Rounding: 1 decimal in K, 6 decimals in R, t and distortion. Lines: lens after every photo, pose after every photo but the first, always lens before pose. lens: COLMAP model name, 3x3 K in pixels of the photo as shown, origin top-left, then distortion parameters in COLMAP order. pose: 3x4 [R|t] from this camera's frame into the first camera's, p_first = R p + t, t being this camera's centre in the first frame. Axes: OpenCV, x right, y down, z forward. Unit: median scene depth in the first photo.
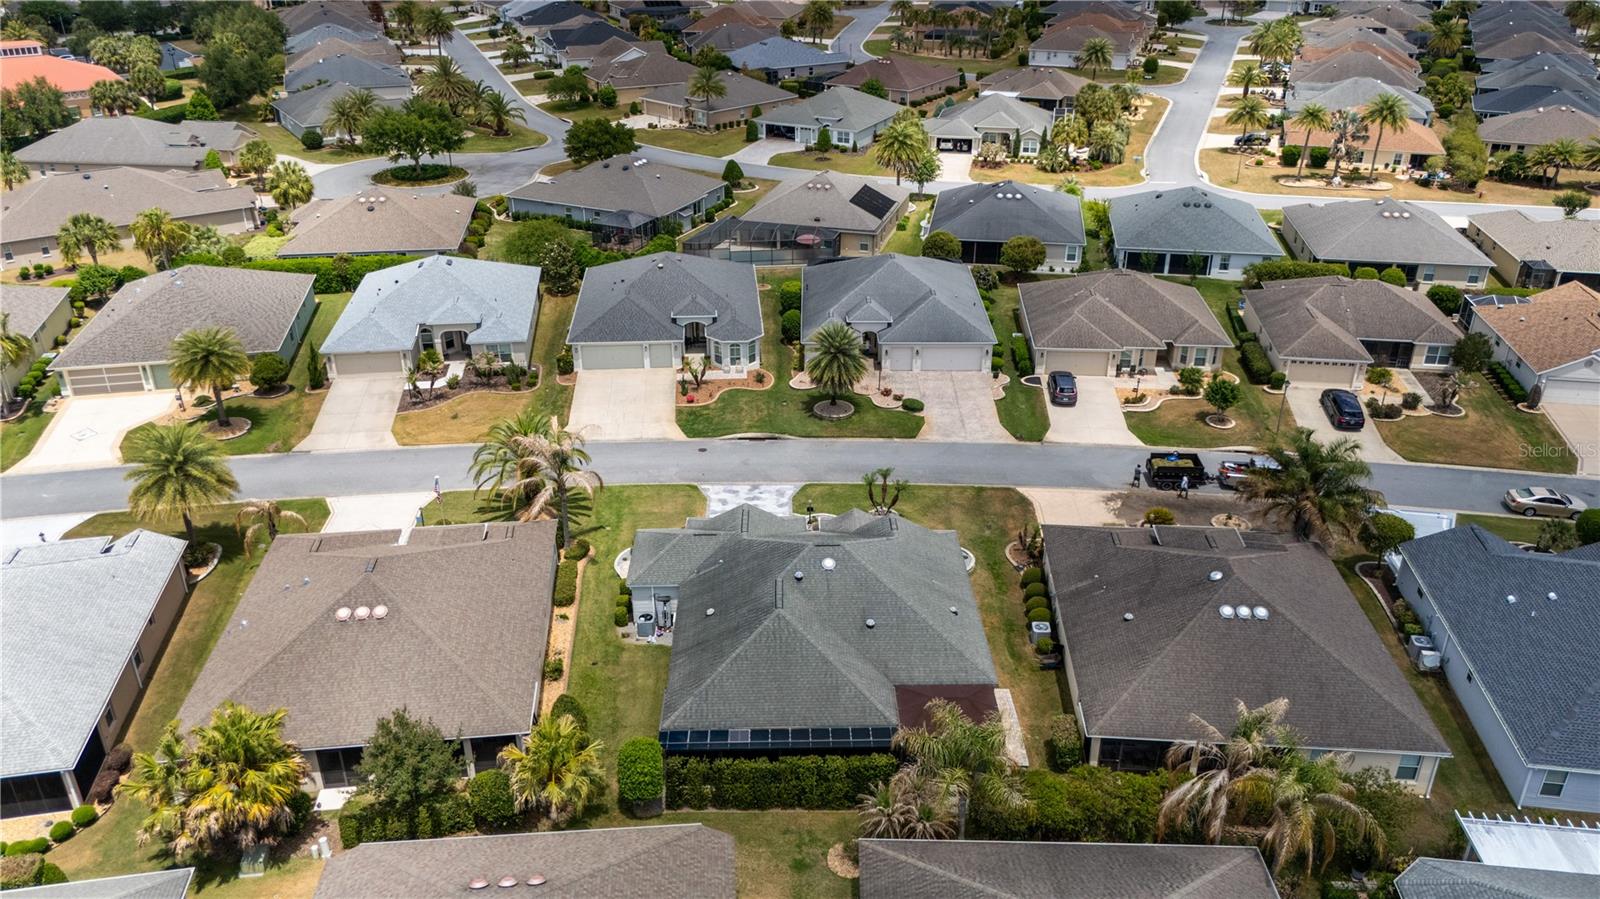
lens RADIAL K [[1135.4, 0, 800.0], [0, 1135.4, 449.5], [0, 0, 1]] dist [-0.001002, -0.001409]
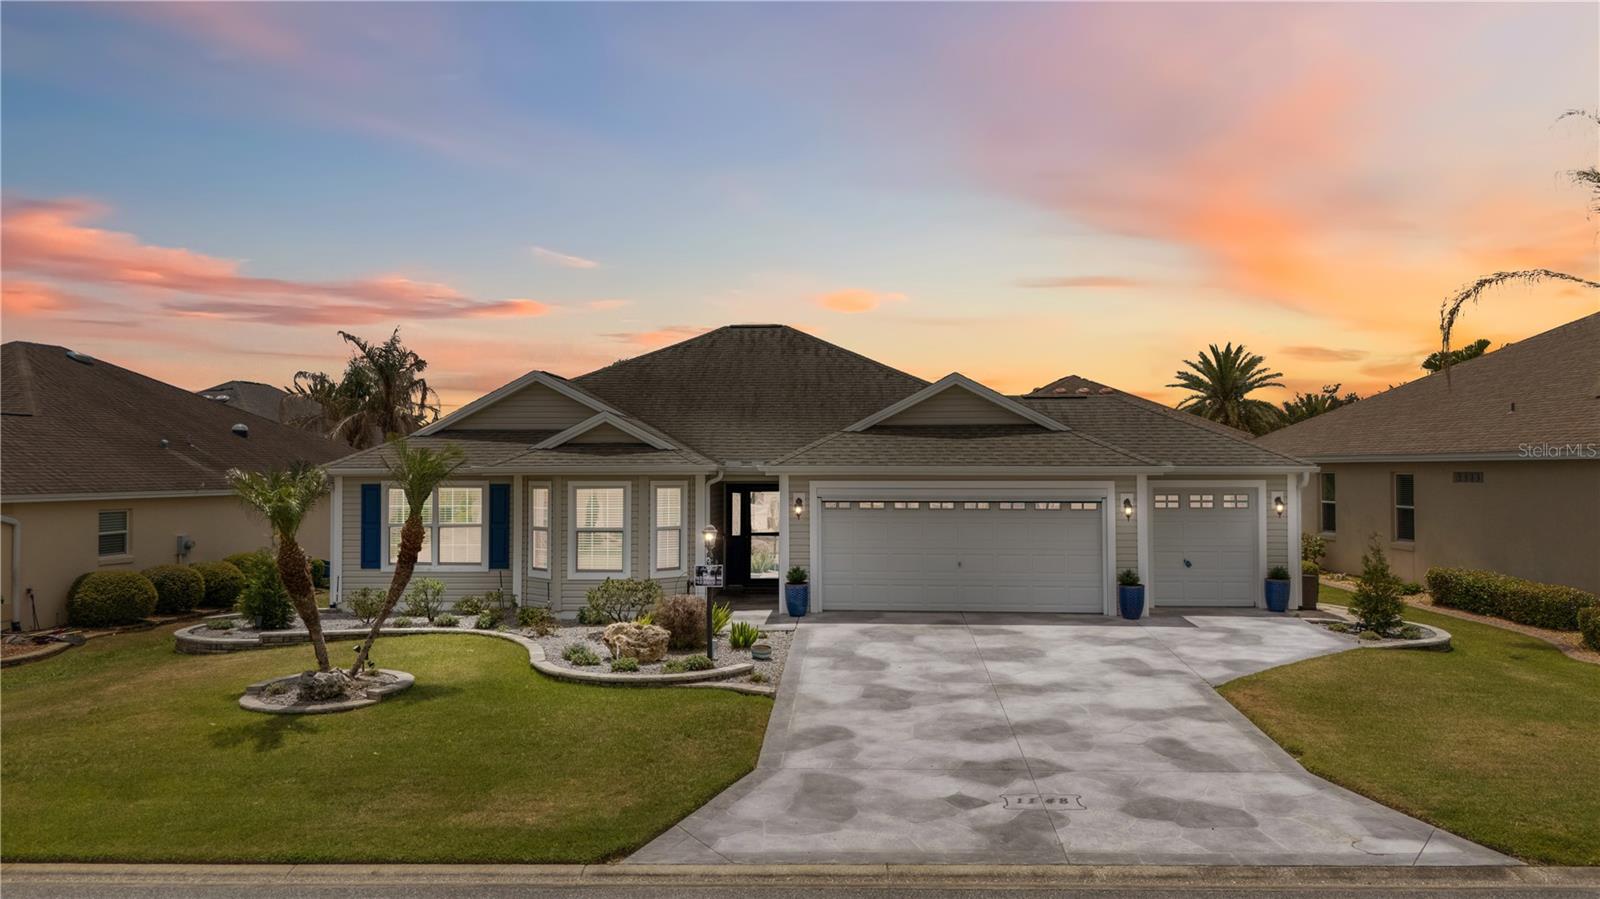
lens RADIAL K [[1183.7, 0, 800.0], [0, 1183.7, 449.5], [0, 0, 1]] dist [0.046455, -0.042618]
pose [[-0.996723, 0.004639, 0.080754, -0.032330], [0.039001, 0.902206, 0.429539, -0.080447], [-0.070864, 0.431281, -0.899430, 1.362526]]
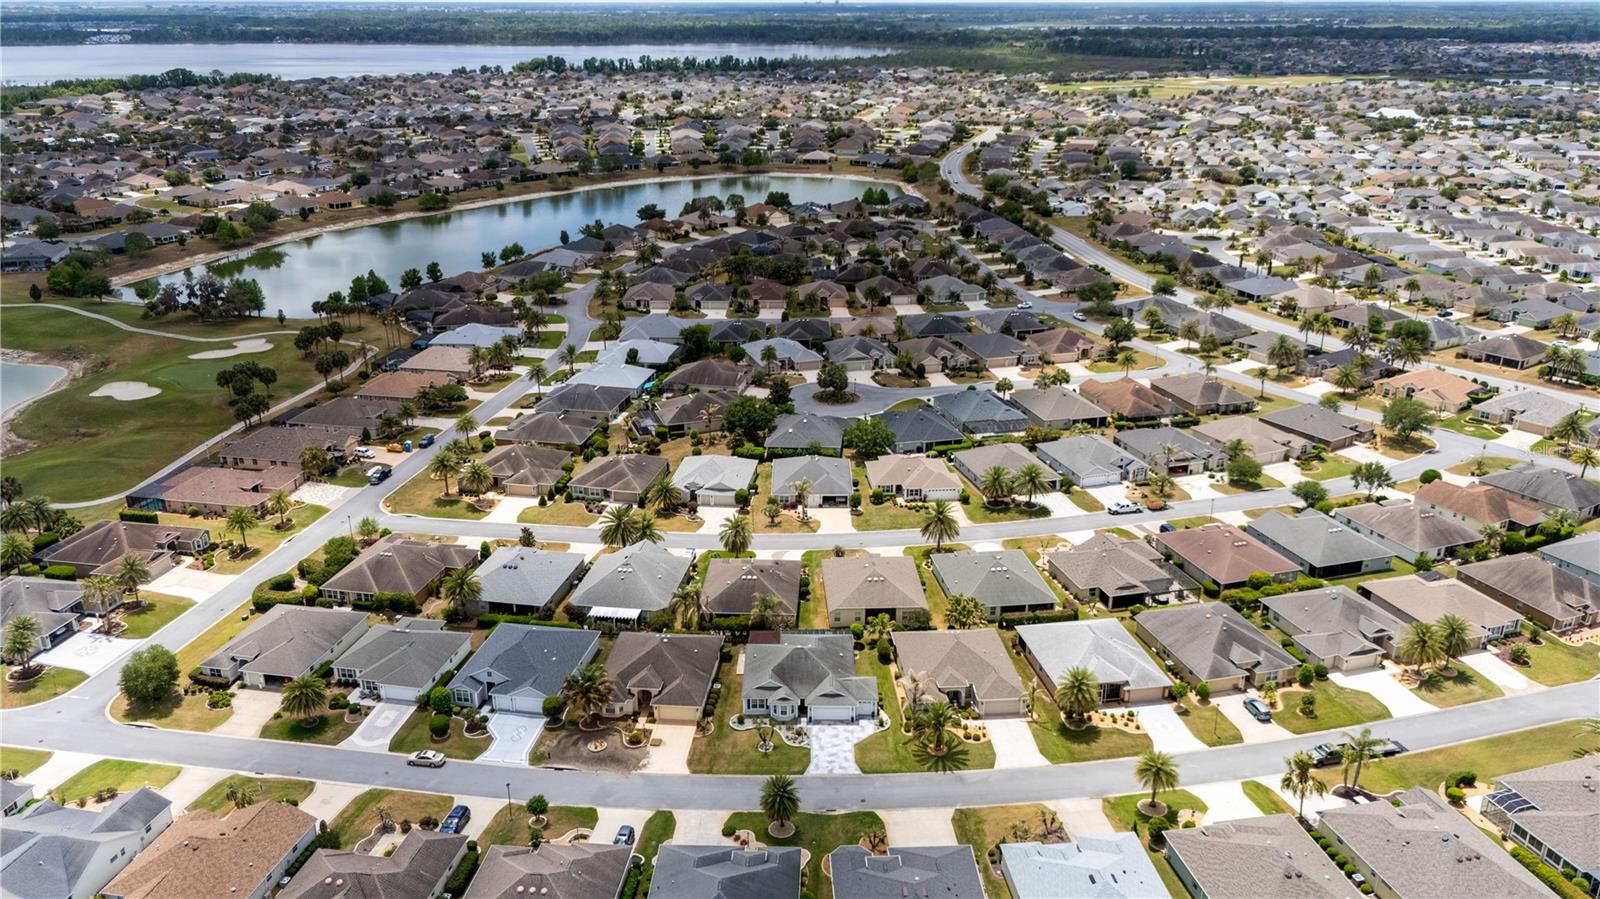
lens RADIAL K [[1195.2, 0, 779.6], [0, 1195.2, 448.8], [0, 0, 1]] dist [0.095185, -0.000405]
pose [[-0.998965, -0.005507, 0.045153, -0.052486], [0.029603, 0.674984, 0.737238, -2.192722], [-0.034537, 0.737812, -0.674122, 2.395094]]
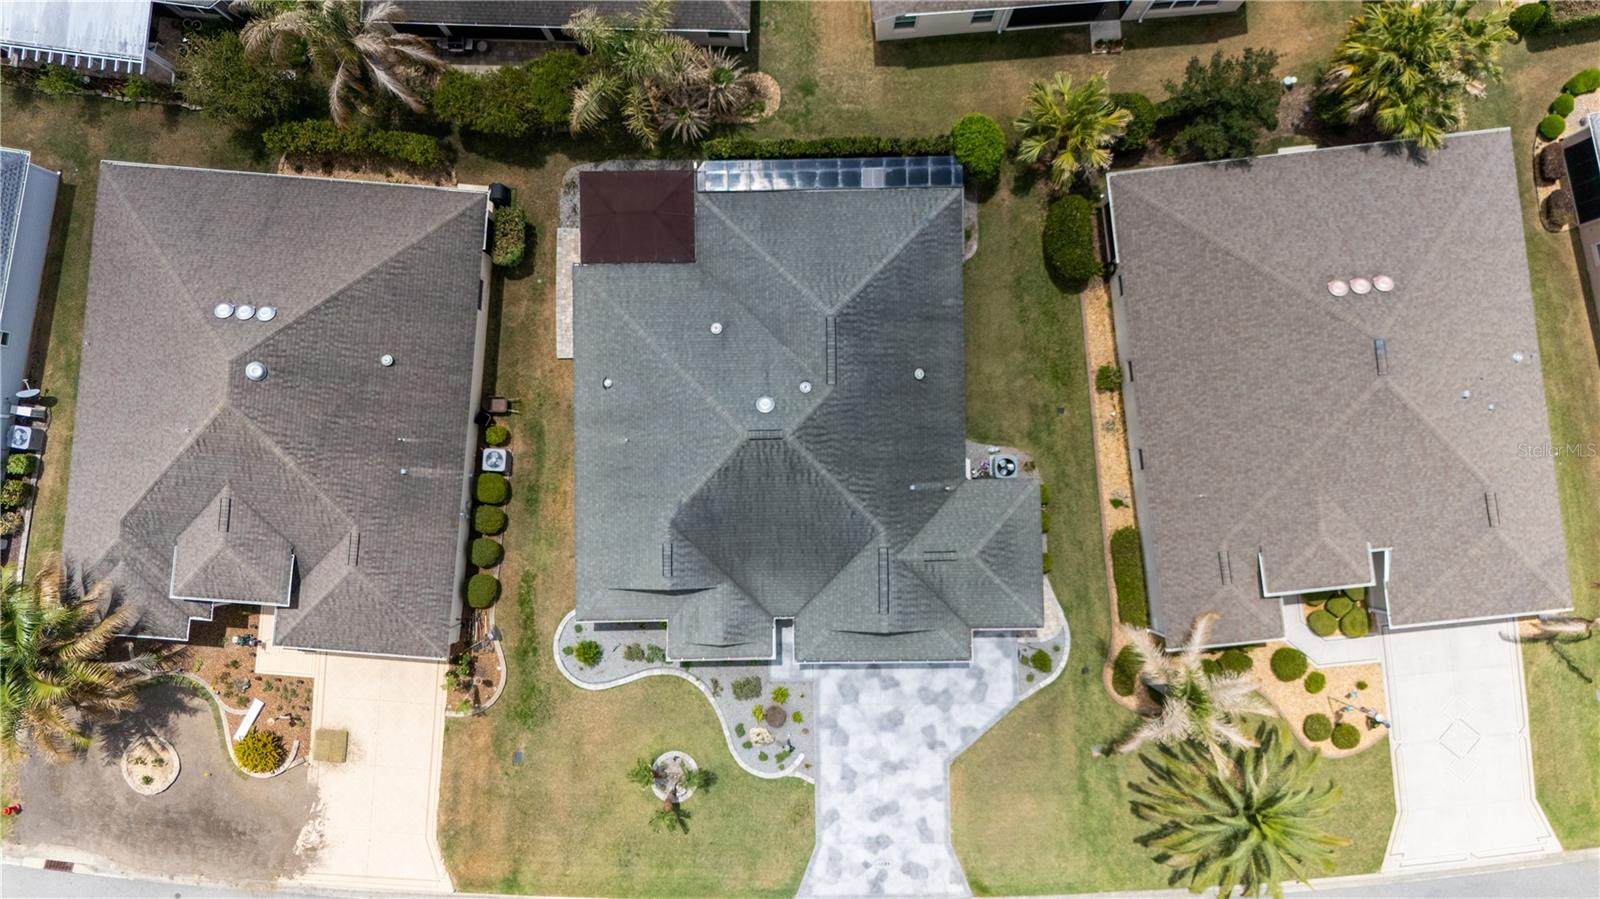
lens RADIAL K [[1183.7, 0, 800.0], [0, 1183.7, 449.5], [0, 0, 1]] dist [0.046455, -0.042618]
pose [[-0.999837, -0.006429, 0.016851, -0.009781], [0.018000, -0.414525, 0.909860, -0.560838], [0.001136, 0.910015, 0.414573, 0.640140]]
